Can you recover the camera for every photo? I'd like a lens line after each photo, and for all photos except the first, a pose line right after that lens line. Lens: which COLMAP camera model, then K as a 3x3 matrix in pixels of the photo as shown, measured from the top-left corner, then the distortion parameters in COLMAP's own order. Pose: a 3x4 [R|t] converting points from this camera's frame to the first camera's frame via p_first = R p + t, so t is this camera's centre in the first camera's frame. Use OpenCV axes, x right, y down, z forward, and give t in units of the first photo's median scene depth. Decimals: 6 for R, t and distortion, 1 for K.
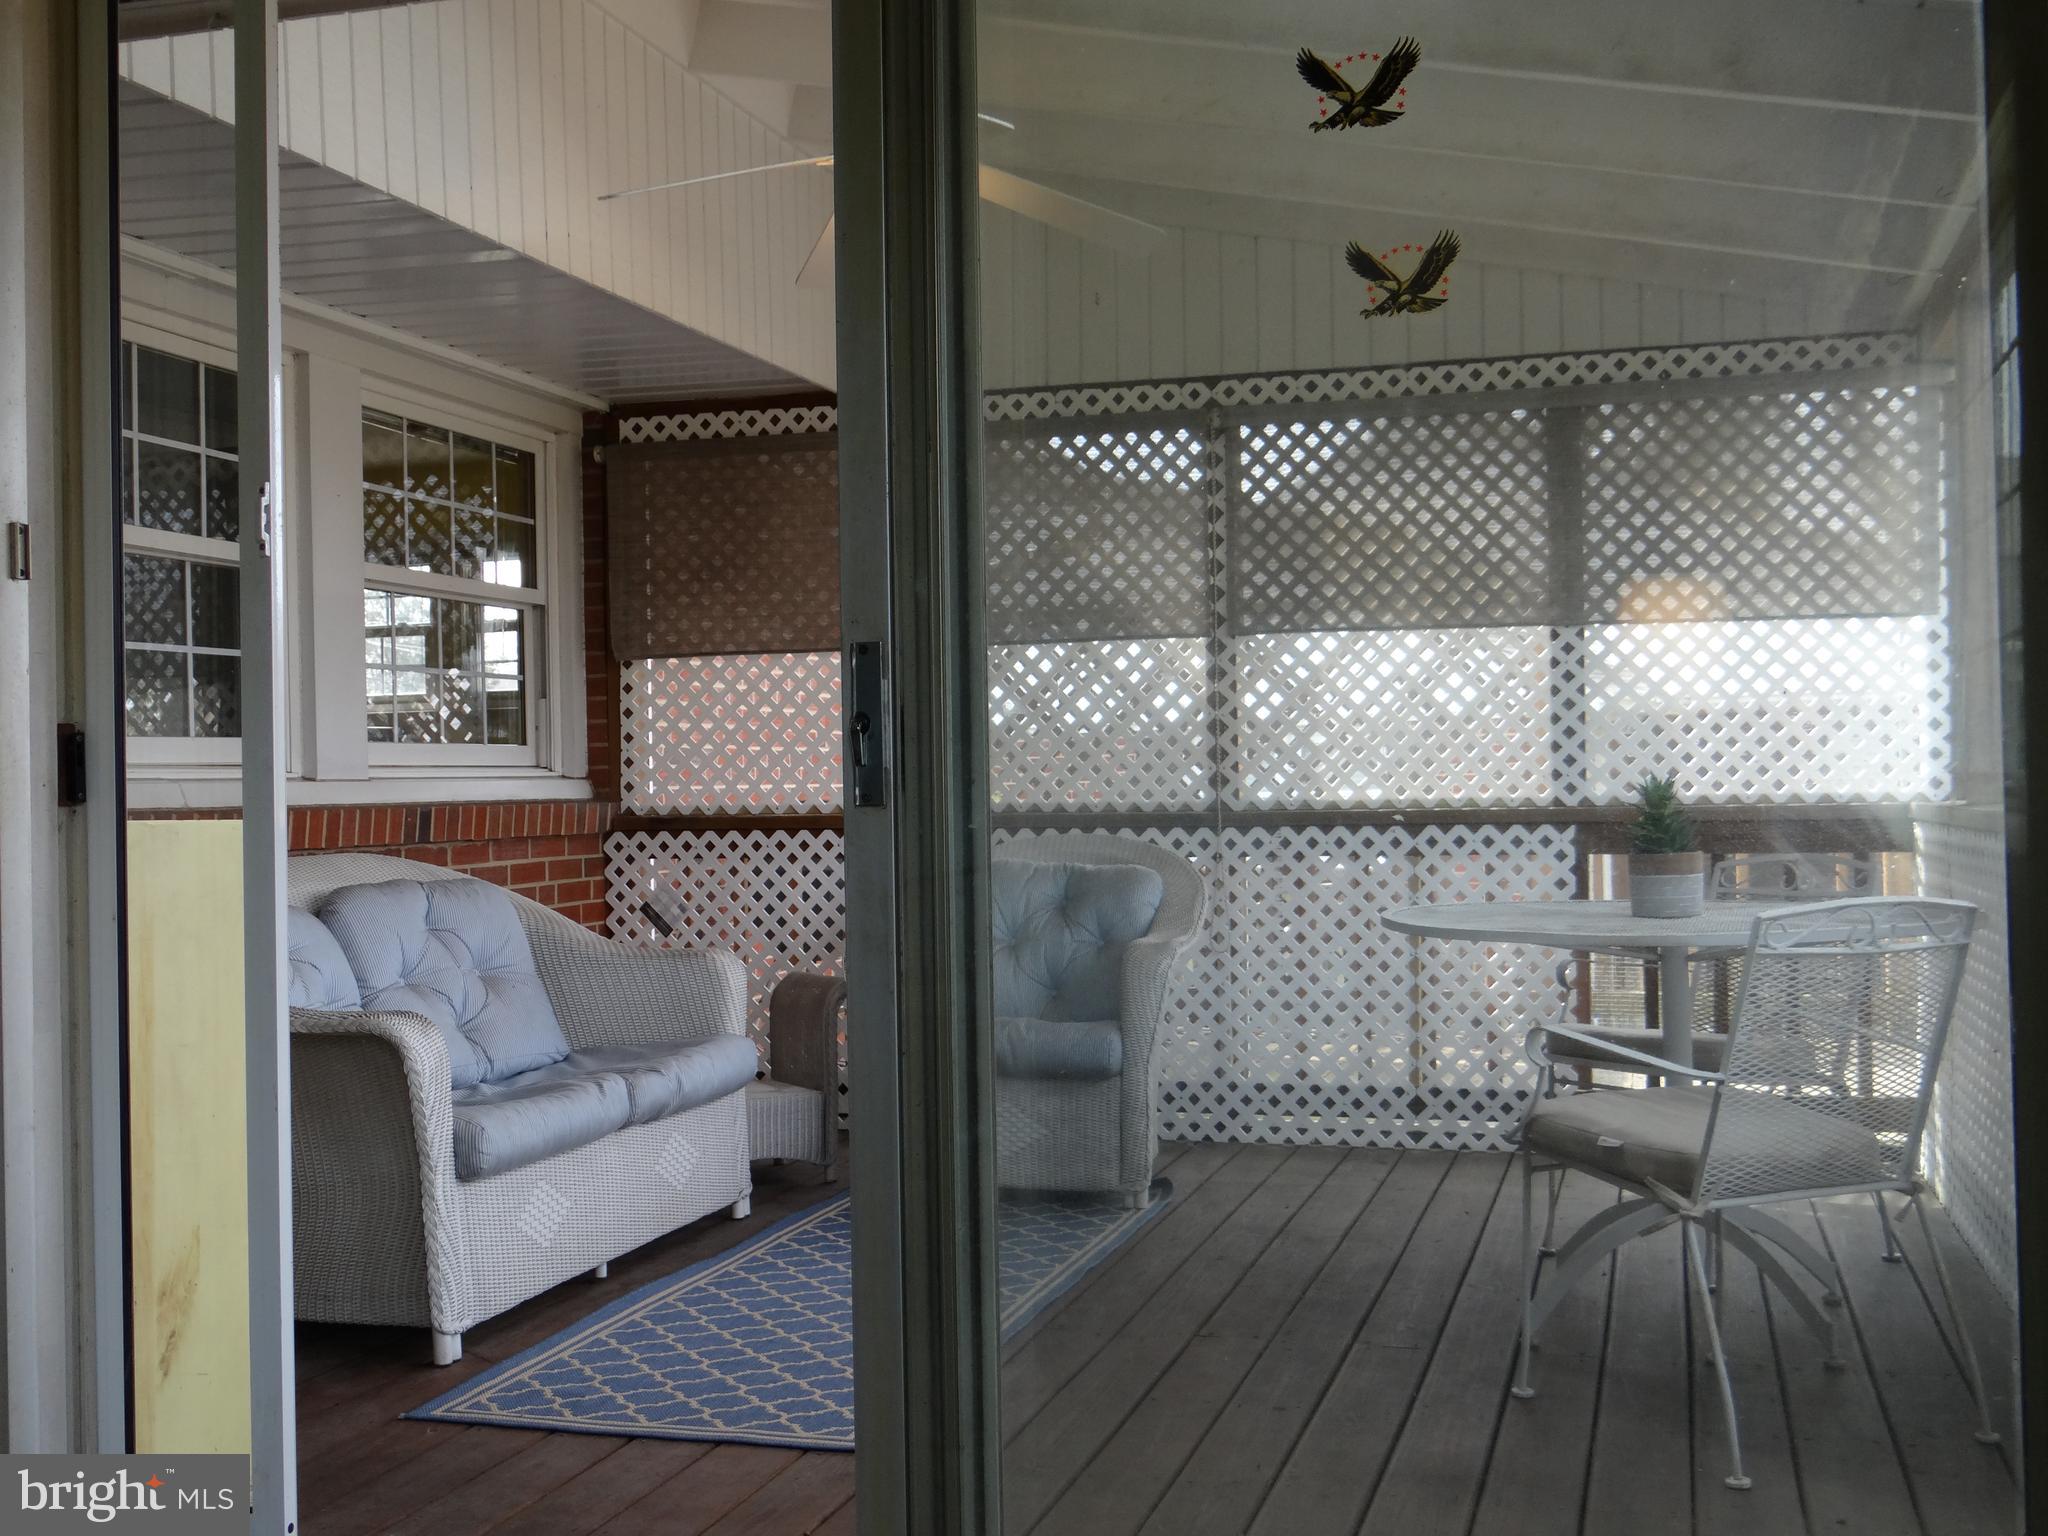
lens RADIAL K [[2158.6, 0, 1027.1], [0, 2158.6, 771.8], [0, 0, 1]] dist [-0.011227, 0.000000]
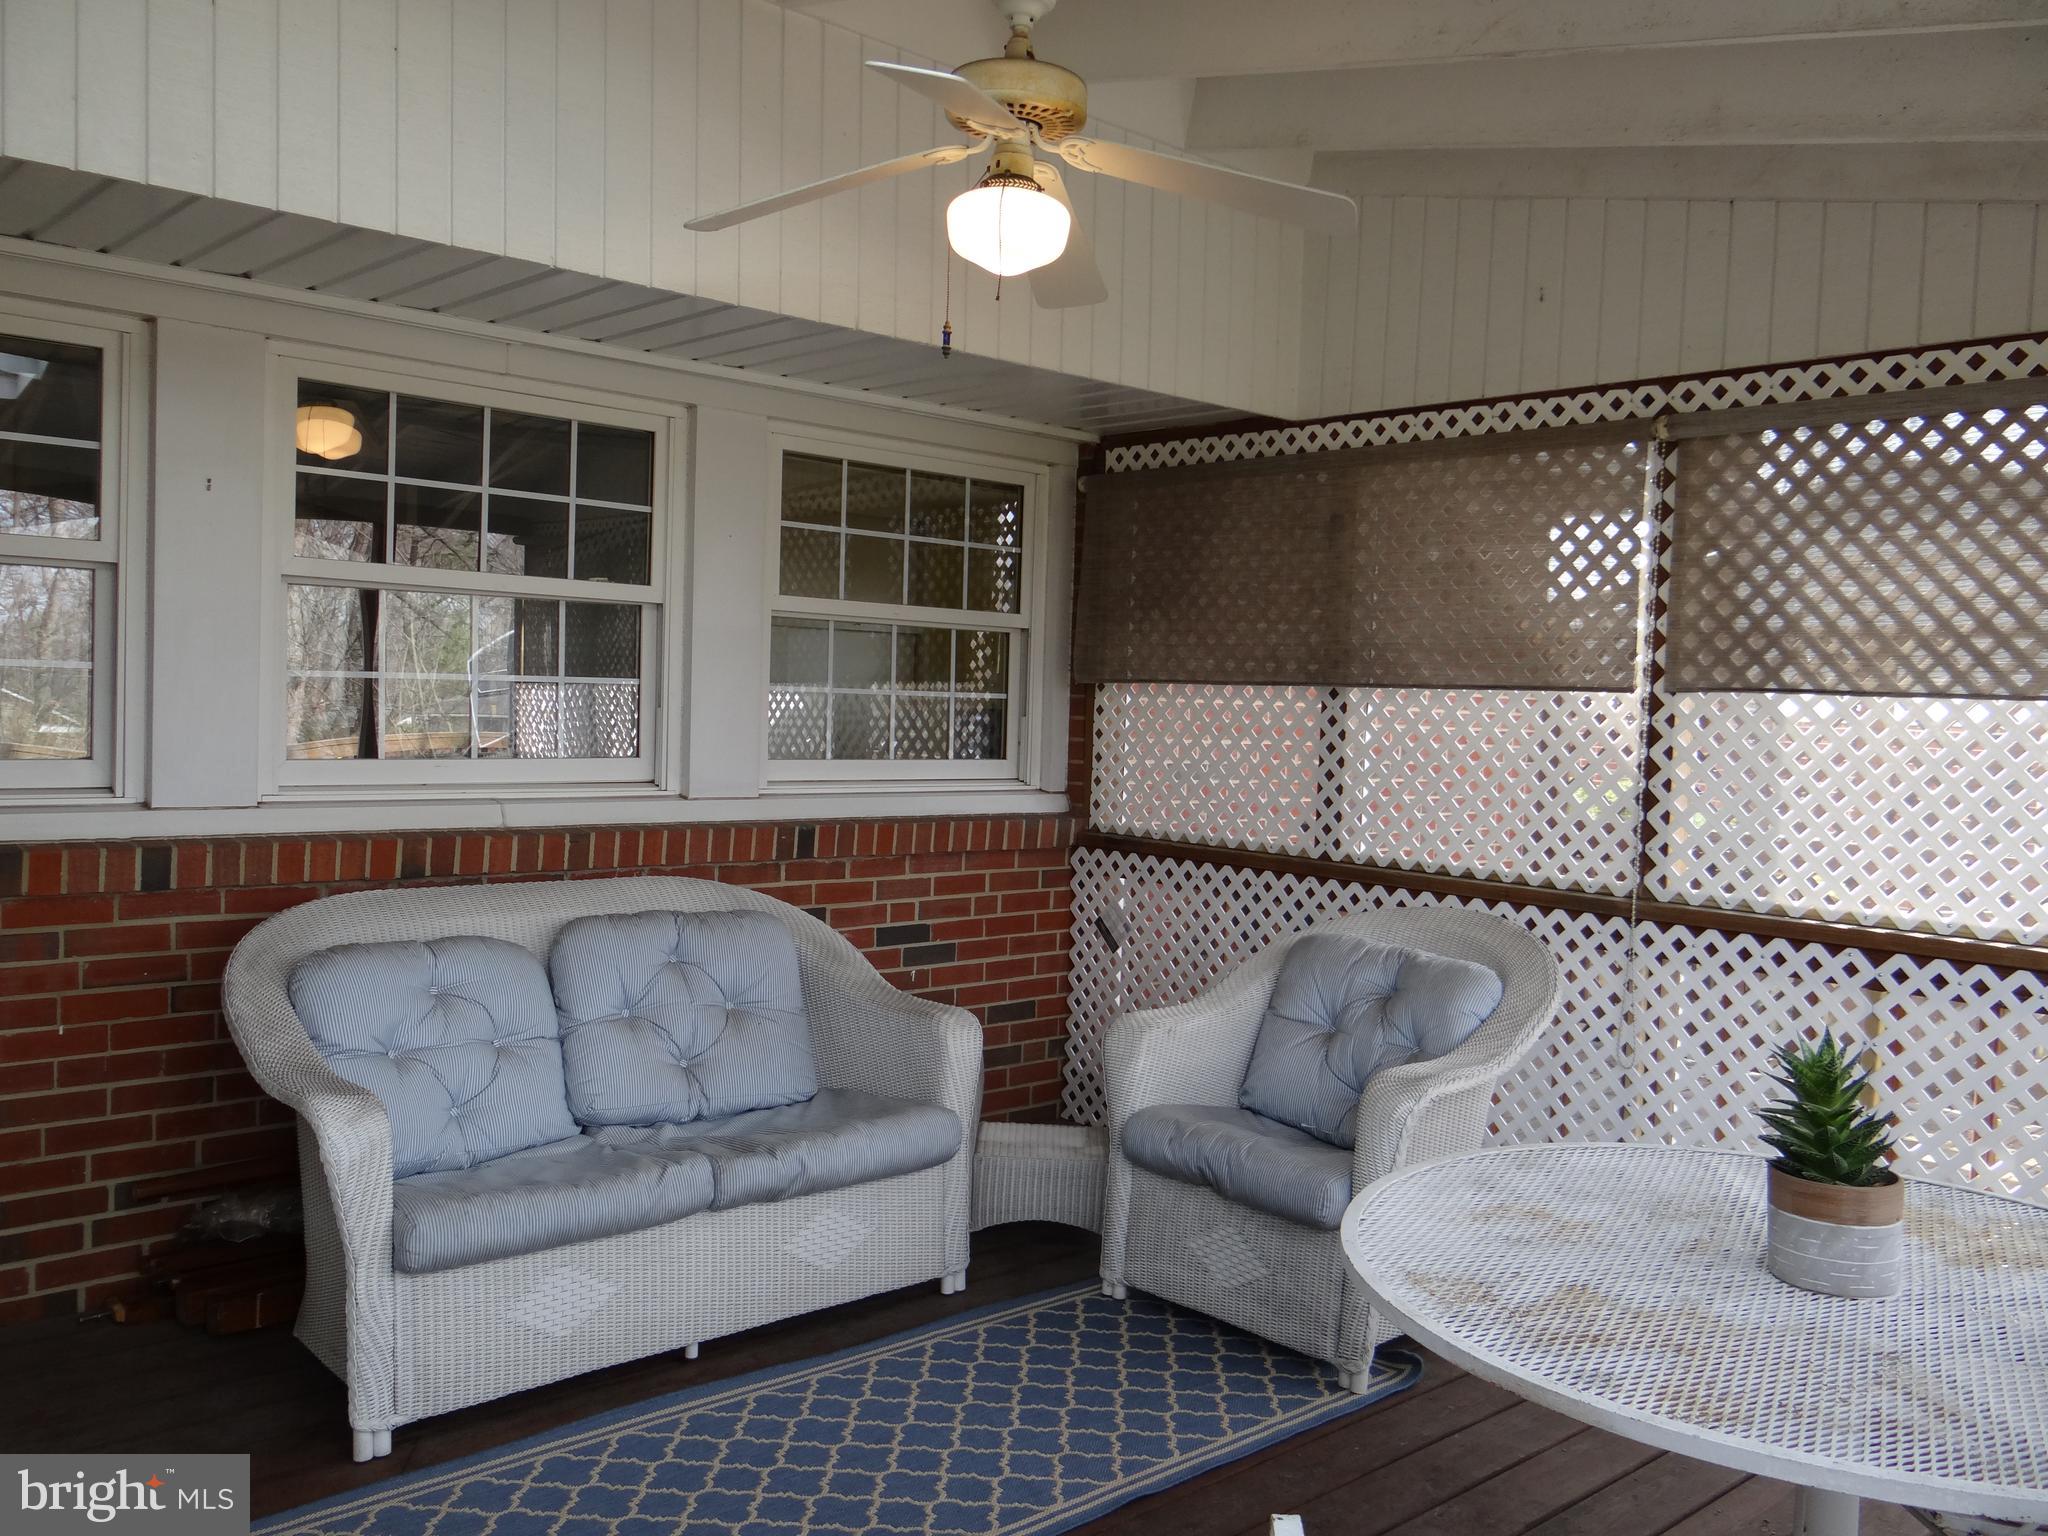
lens RADIAL K [[1657.5, 0, 1021.0], [0, 1657.5, 766.6], [0, 0, 1]] dist [0.021970, 0.002021]
pose [[0.848084, 0.067866, -0.525497, 0.221476], [-0.045613, 0.997433, 0.055201, -0.058151], [0.527895, -0.022846, 0.849003, 0.322496]]
